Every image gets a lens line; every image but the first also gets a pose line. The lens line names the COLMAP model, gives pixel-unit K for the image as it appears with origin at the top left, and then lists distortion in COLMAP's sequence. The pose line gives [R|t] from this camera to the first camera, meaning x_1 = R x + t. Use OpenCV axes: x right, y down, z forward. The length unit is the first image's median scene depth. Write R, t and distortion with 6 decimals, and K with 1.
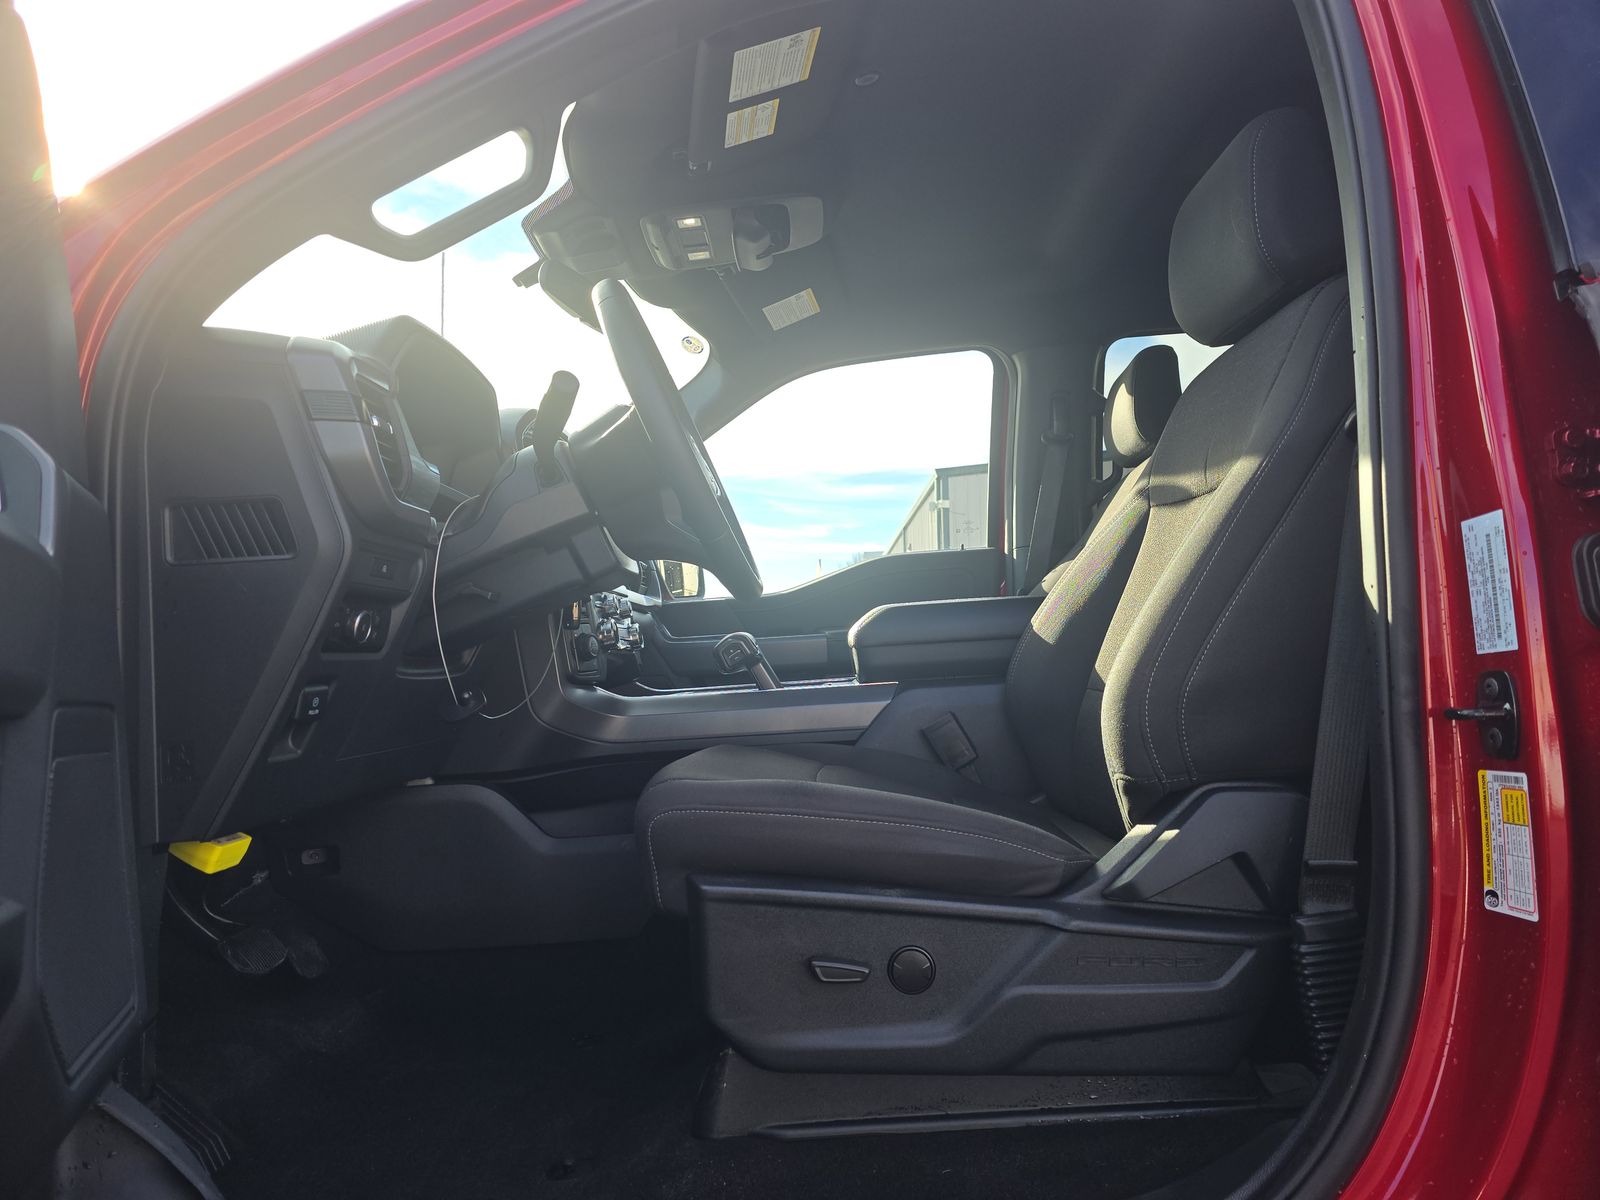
lens RADIAL K [[1132.7, 0, 800.4], [0, 1132.7, 599.6], [0, 0, 1]] dist [0.007118, 0.000487]
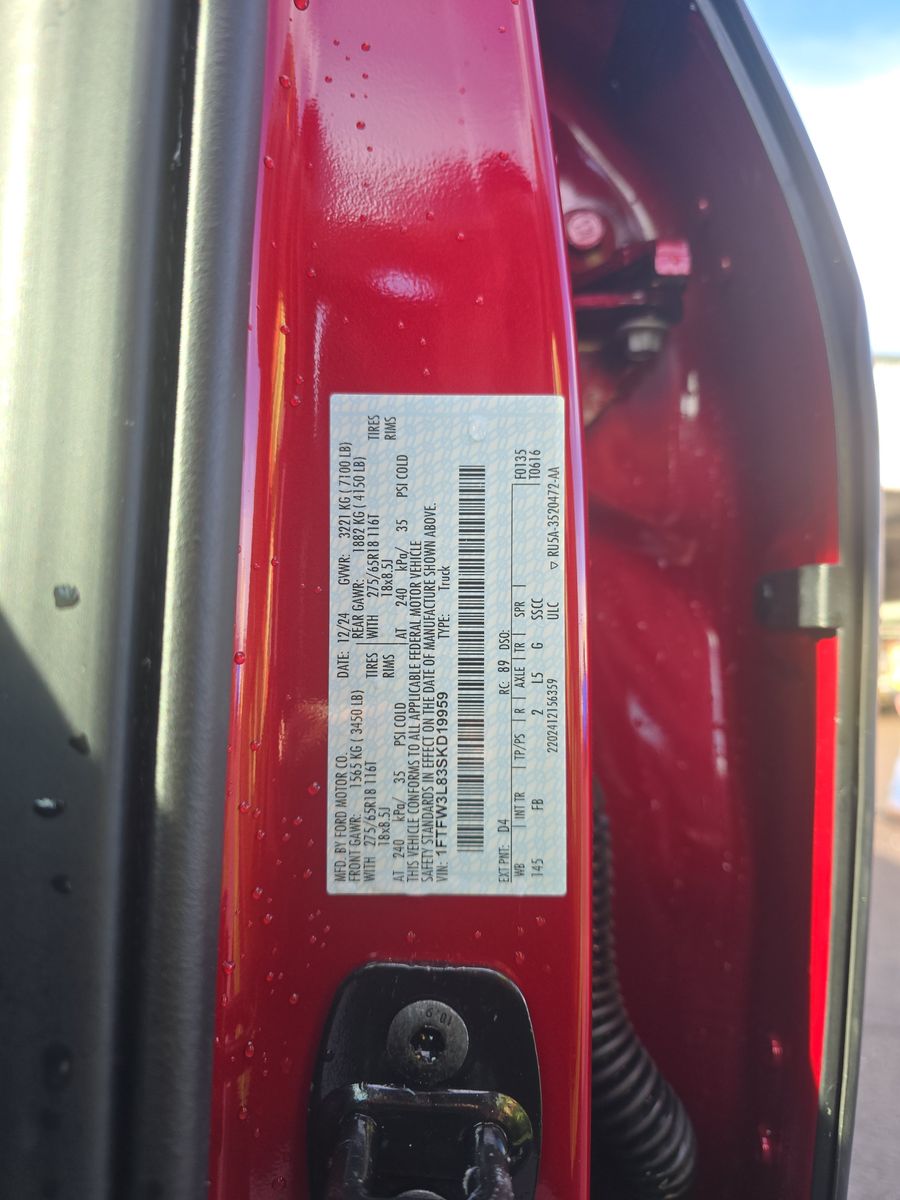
lens RADIAL K [[849.5, 0, 450.6], [0, 849.5, 596.6], [0, 0, 1]] dist [0.007118, 0.000487]
pose [[0.001144, 0.074408, 0.997227, 0.401408], [-0.127369, 0.989117, -0.073656, -0.010219], [-0.991855, -0.126931, 0.010609, 1.002490]]
